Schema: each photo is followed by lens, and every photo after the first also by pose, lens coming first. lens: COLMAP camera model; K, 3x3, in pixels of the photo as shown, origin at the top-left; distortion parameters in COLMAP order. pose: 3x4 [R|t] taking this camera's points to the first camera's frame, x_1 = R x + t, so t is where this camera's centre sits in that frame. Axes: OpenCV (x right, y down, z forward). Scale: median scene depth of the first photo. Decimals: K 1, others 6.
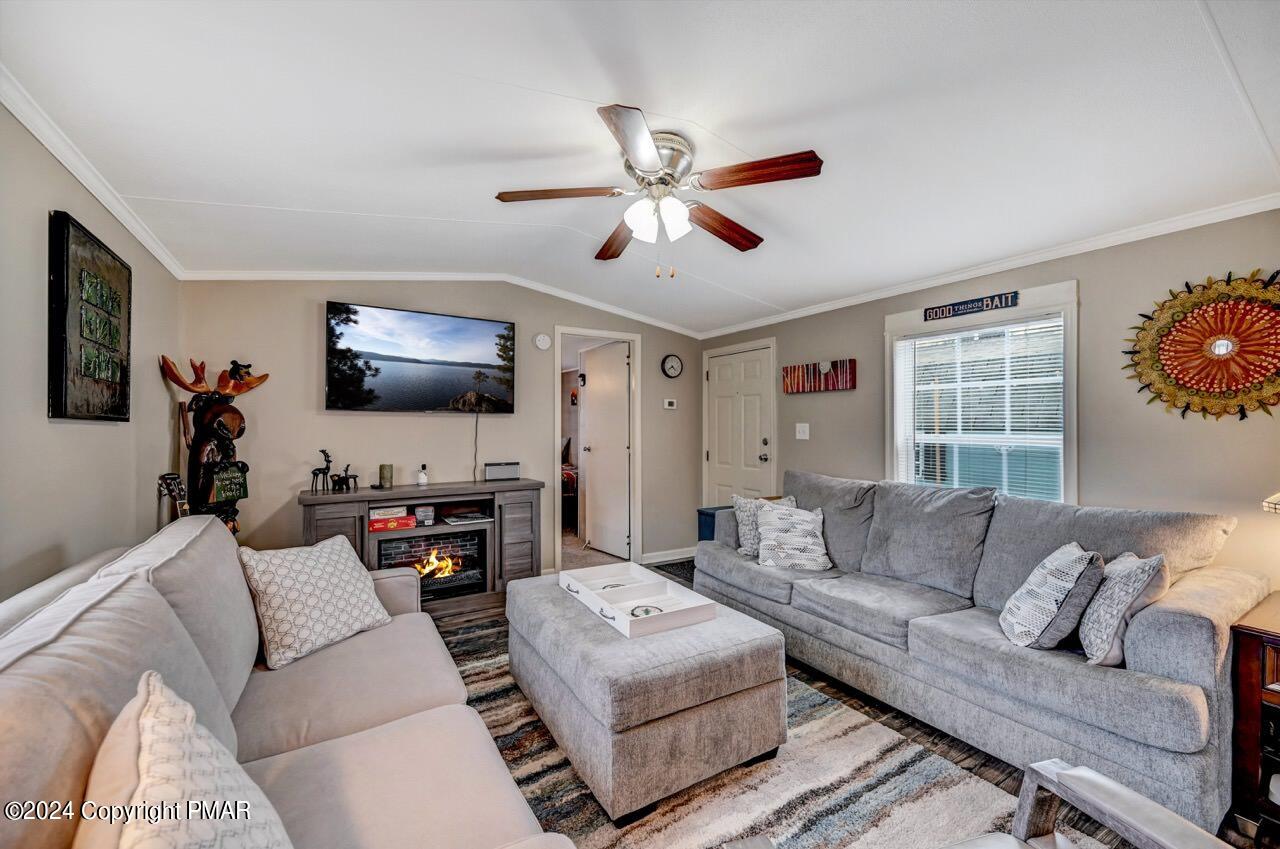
lens RADIAL K [[514.1, 0, 646.3], [0, 514.1, 426.2], [0, 0, 1]] dist [-0.001170, 0.000049]
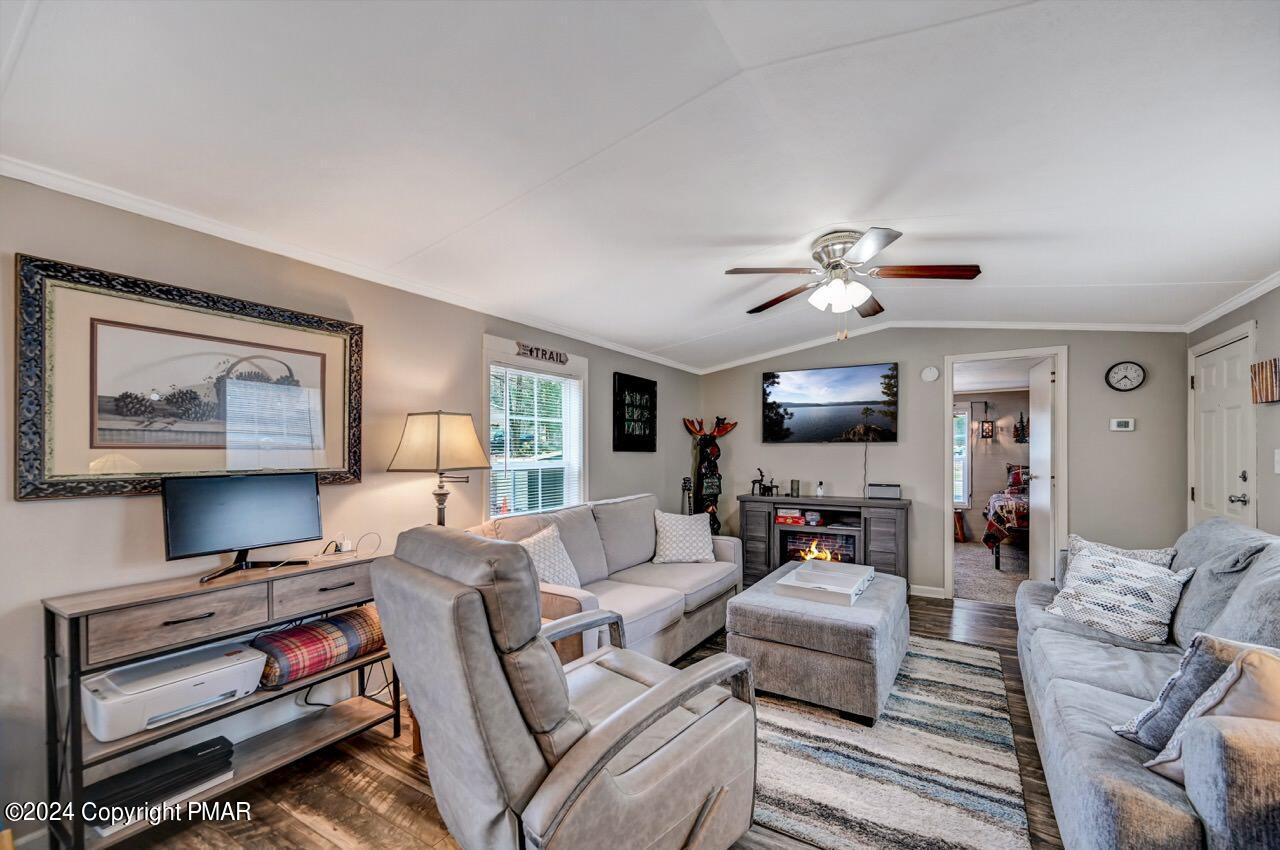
lens RADIAL K [[514.2, 0, 647.8], [0, 514.2, 456.1], [0, 0, 1]] dist [-0.001262, 0.000110]
pose [[0.444316, 0.006281, -0.895848, 0.630775], [0.004246, 0.999949, 0.009117, -0.007335], [0.895860, -0.007854, 0.444266, -0.005676]]
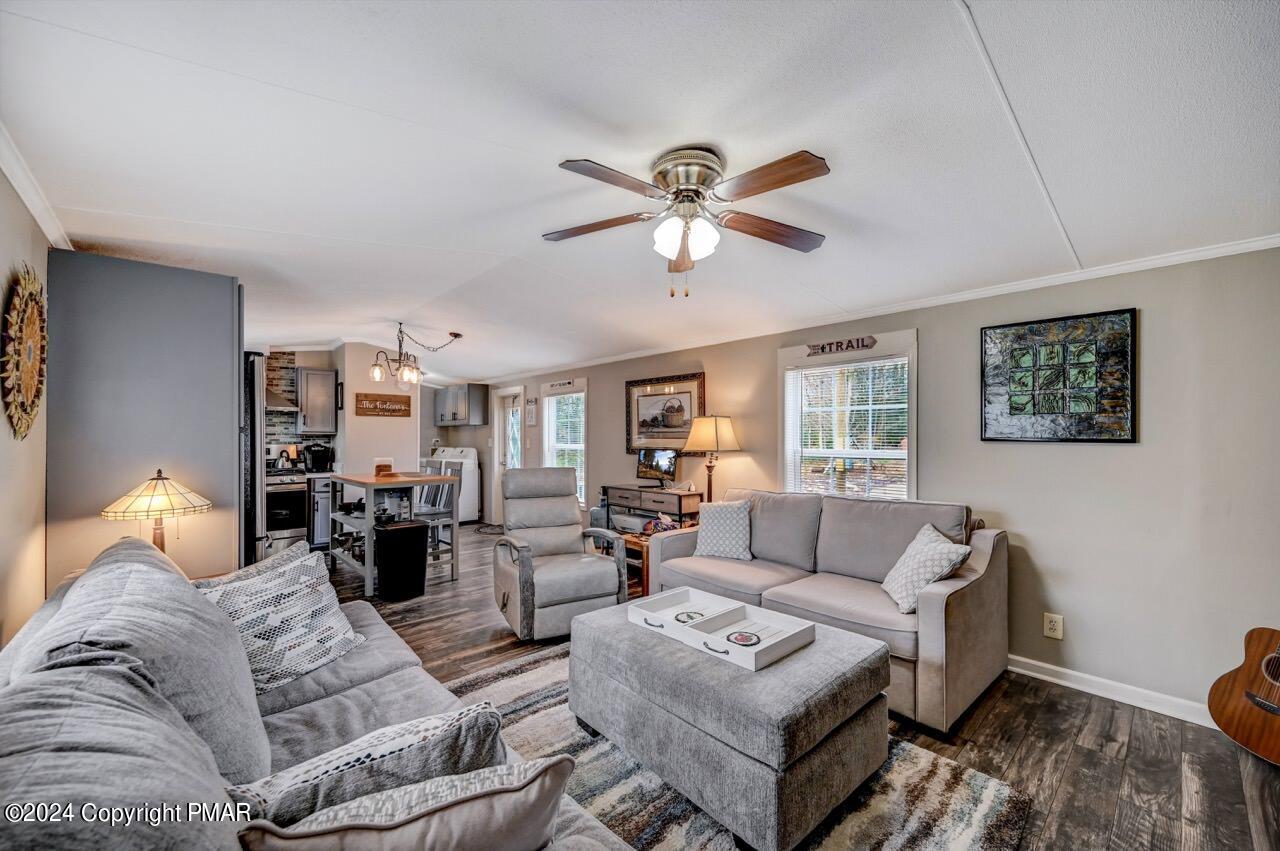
lens RADIAL K [[508.9, 0, 647.9], [0, 508.9, 433.9], [0, 0, 1]] dist [0.000007, 0.000216]
pose [[-0.982364, -0.003979, -0.186934, 0.180819], [-0.002102, 0.999945, -0.010240, -0.011009], [0.186965, -0.009667, -0.982319, 1.259712]]
